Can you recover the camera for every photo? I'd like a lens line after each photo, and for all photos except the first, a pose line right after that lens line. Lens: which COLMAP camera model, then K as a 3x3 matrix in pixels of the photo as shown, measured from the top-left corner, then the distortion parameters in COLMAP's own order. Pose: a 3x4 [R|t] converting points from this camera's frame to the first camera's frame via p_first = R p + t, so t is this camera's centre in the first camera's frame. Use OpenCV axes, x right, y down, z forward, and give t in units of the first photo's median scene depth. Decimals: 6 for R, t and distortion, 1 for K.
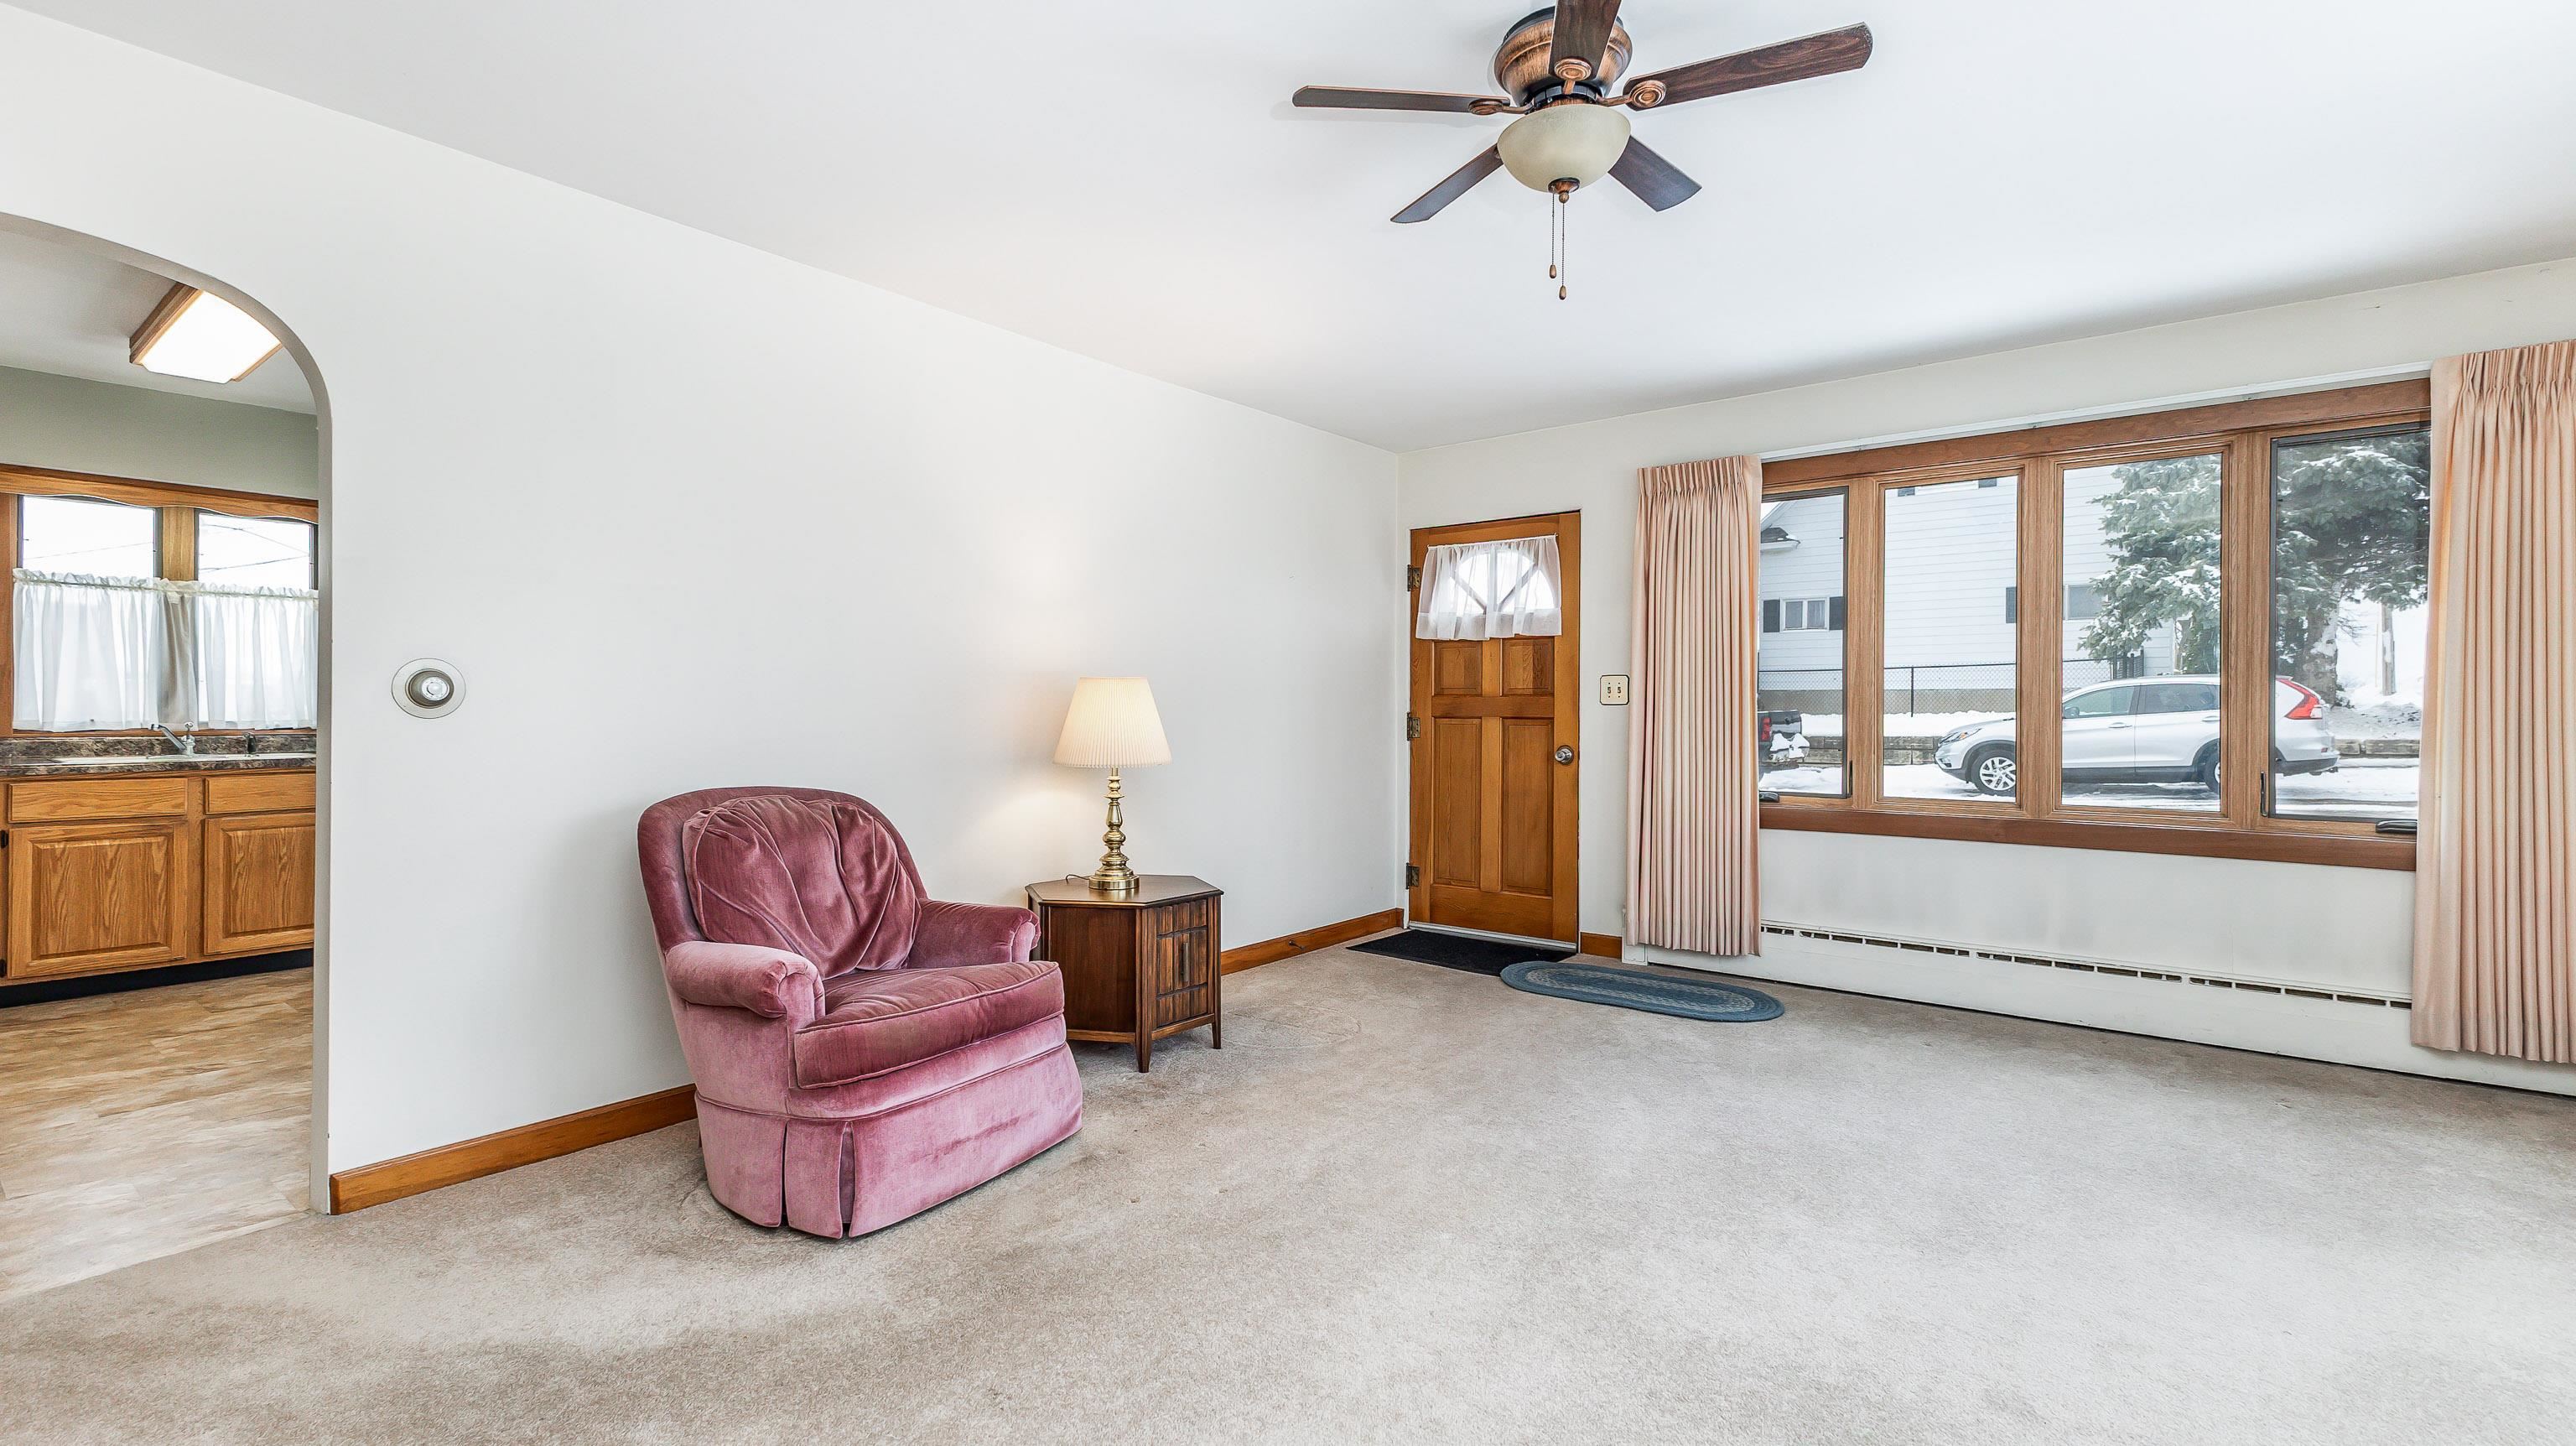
lens RADIAL K [[1137.6, 0, 1275.8], [0, 1137.6, 710.3], [0, 0, 1]] dist [0.007981, -0.001067]
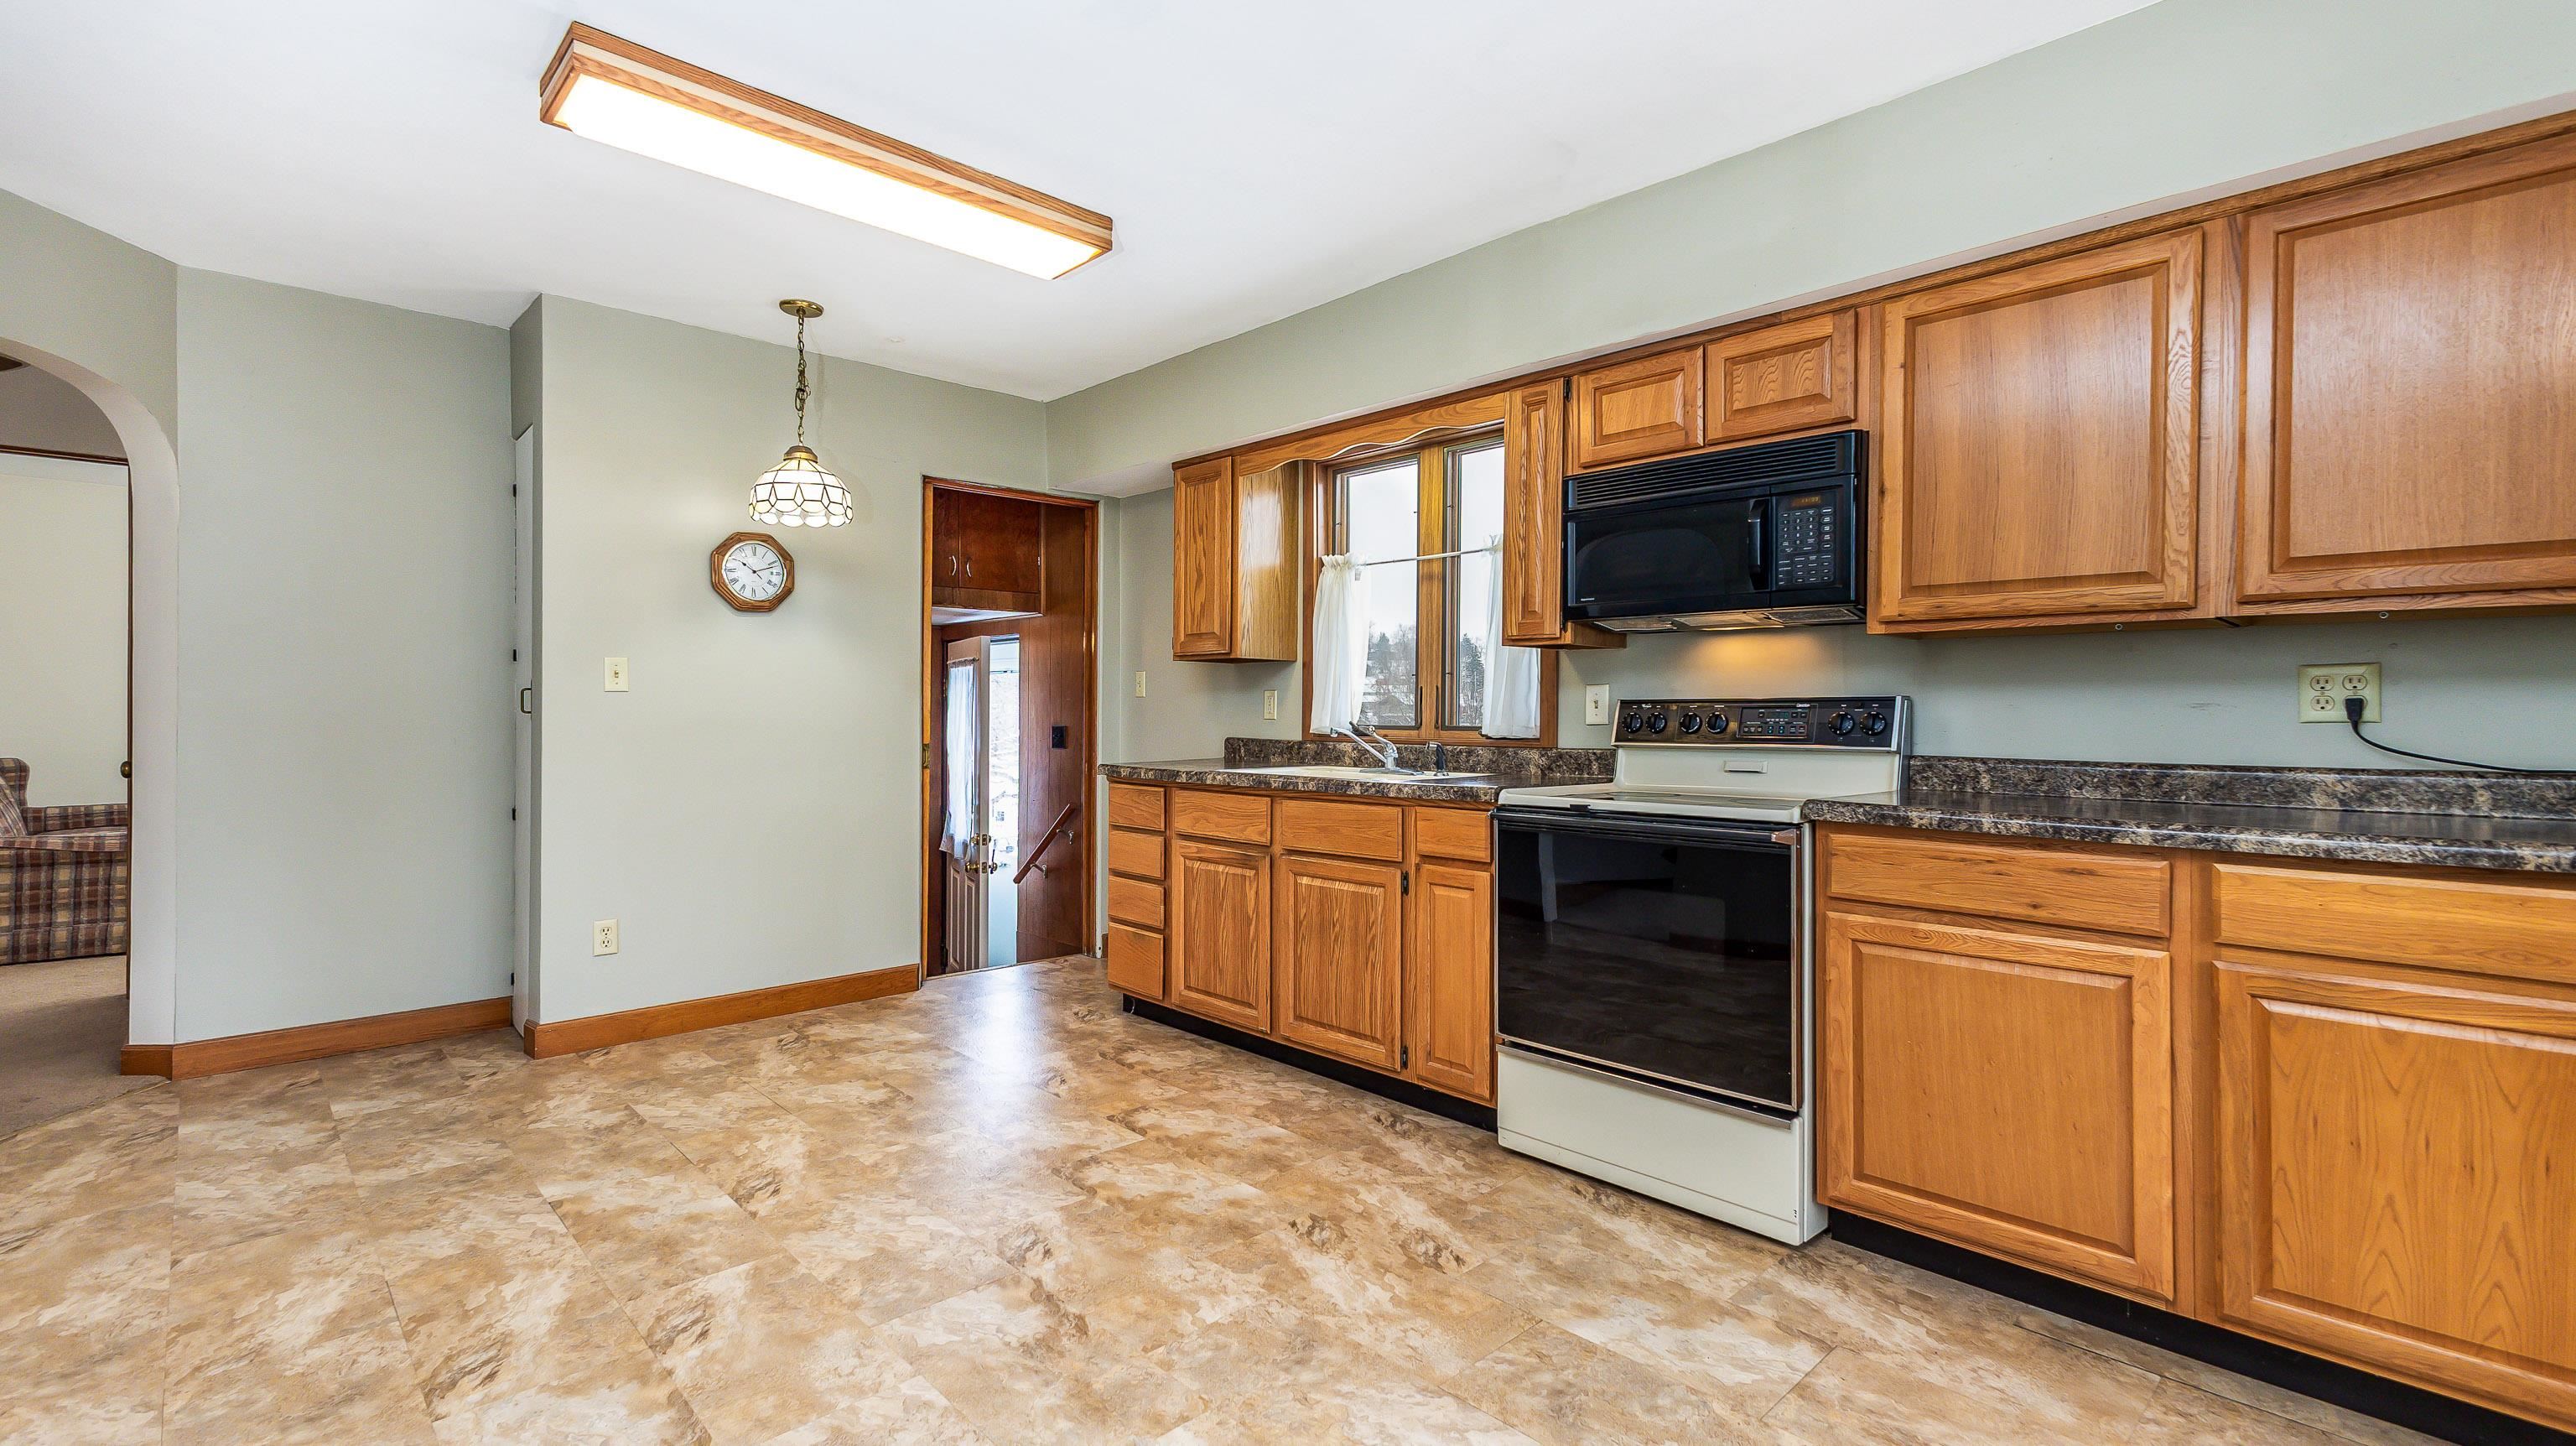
lens RADIAL K [[1137.6, 0, 1288.3], [0, 1137.6, 718.3], [0, 0, 1]] dist [0.007981, -0.001067]
pose [[-0.133553, -0.001379, -0.991041, -0.194867], [-0.007032, 0.999975, -0.000444, 0.006301], [0.991017, 0.006910, -0.133560, 1.086710]]
